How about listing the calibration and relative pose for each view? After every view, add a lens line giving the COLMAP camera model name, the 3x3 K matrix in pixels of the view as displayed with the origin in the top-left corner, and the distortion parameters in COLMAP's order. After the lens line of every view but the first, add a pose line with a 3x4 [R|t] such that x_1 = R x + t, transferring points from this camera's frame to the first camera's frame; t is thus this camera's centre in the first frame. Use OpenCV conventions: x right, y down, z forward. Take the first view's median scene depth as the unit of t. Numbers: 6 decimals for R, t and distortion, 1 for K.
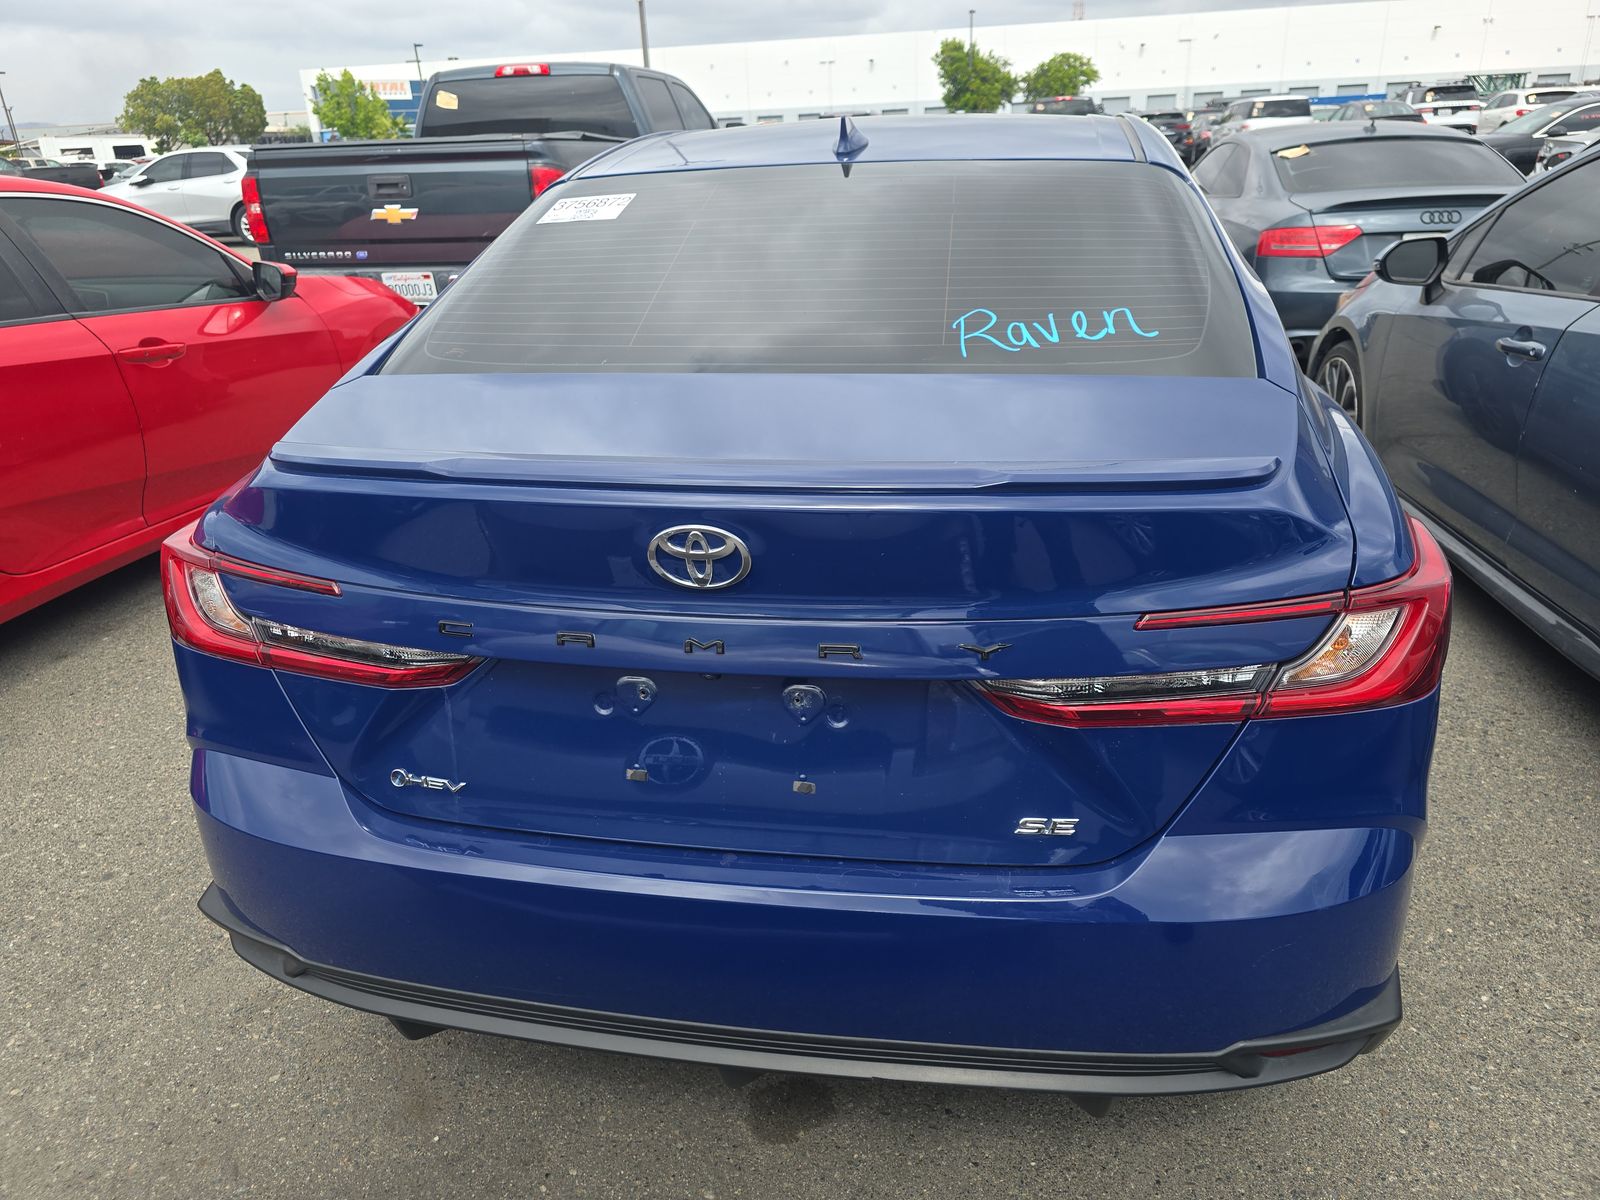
lens RADIAL K [[1089.1, 0, 800.0], [0, 1089.1, 600.0], [0, 0, 1]] dist [0.021687, -0.016807]
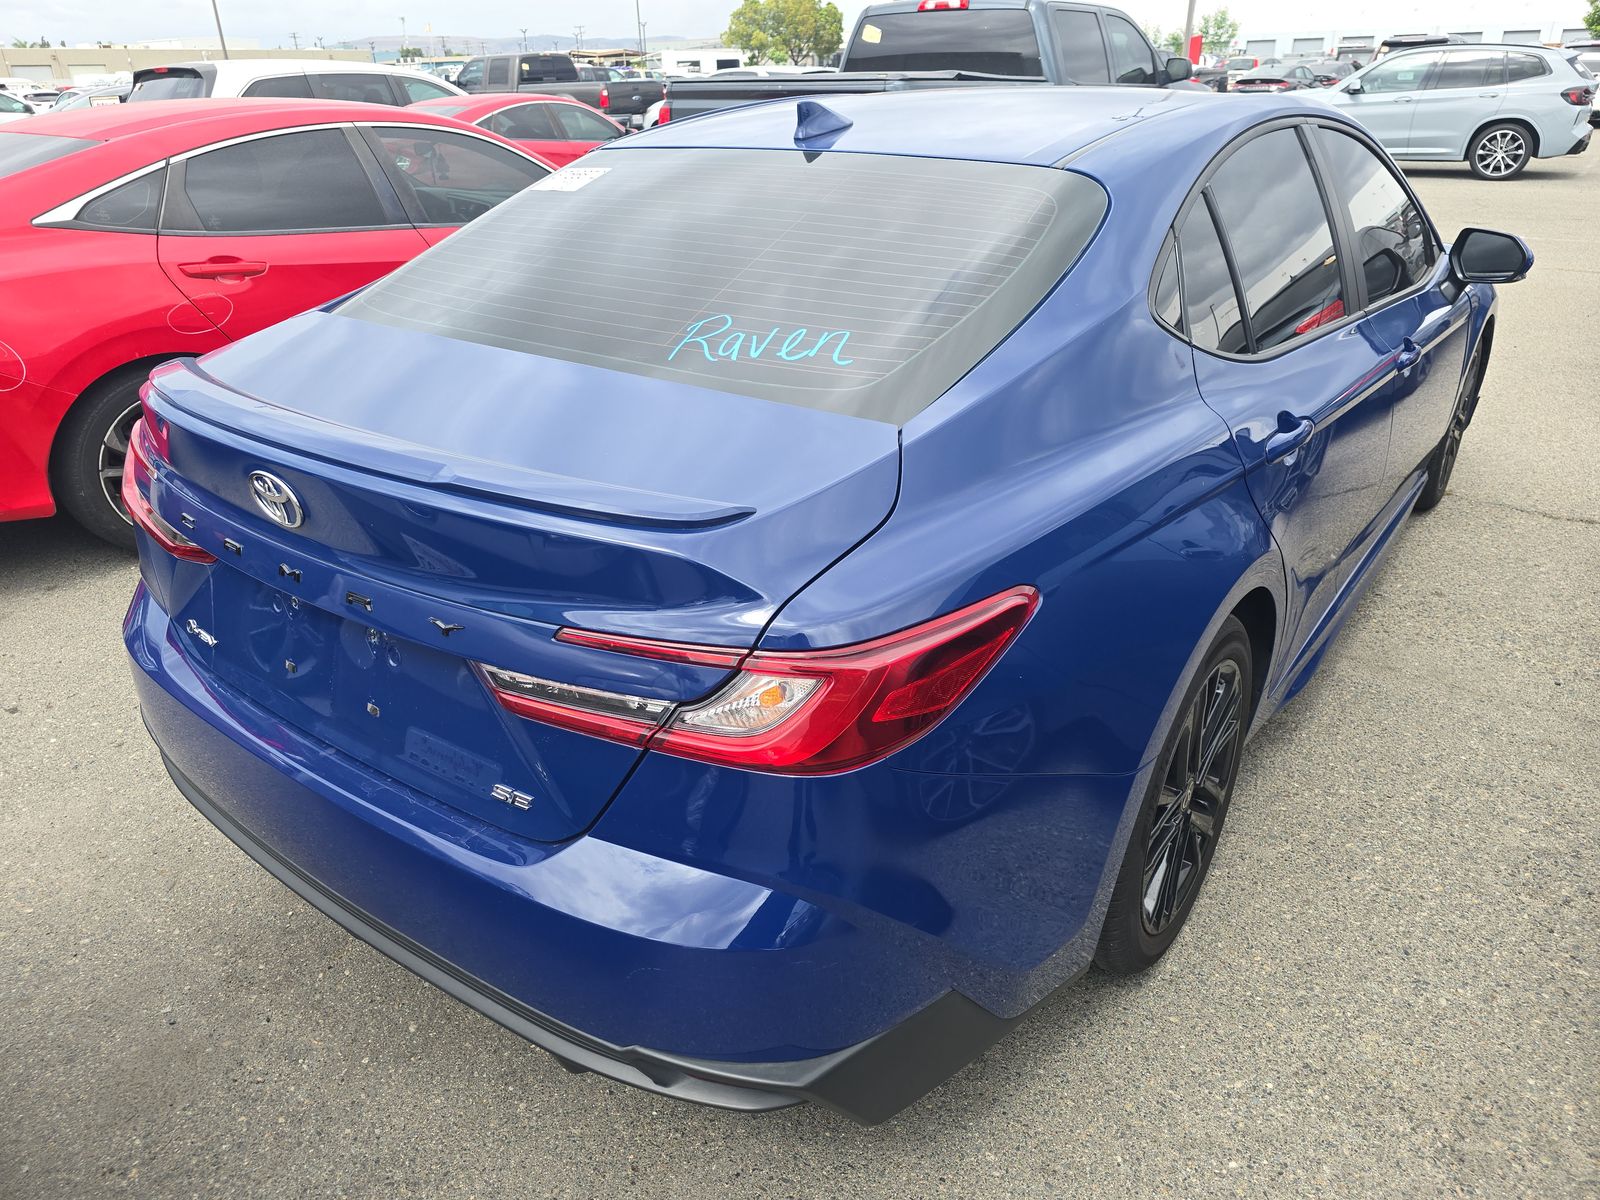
lens RADIAL K [[1107.5, 0, 888.4], [0, 1107.5, 597.2], [0, 0, 1]] dist [0.040221, -0.041871]
pose [[0.894041, 0.212879, -0.394174, 0.249288], [-0.189411, 0.976992, 0.098027, -0.044501], [0.405973, -0.012980, 0.913793, 0.032161]]
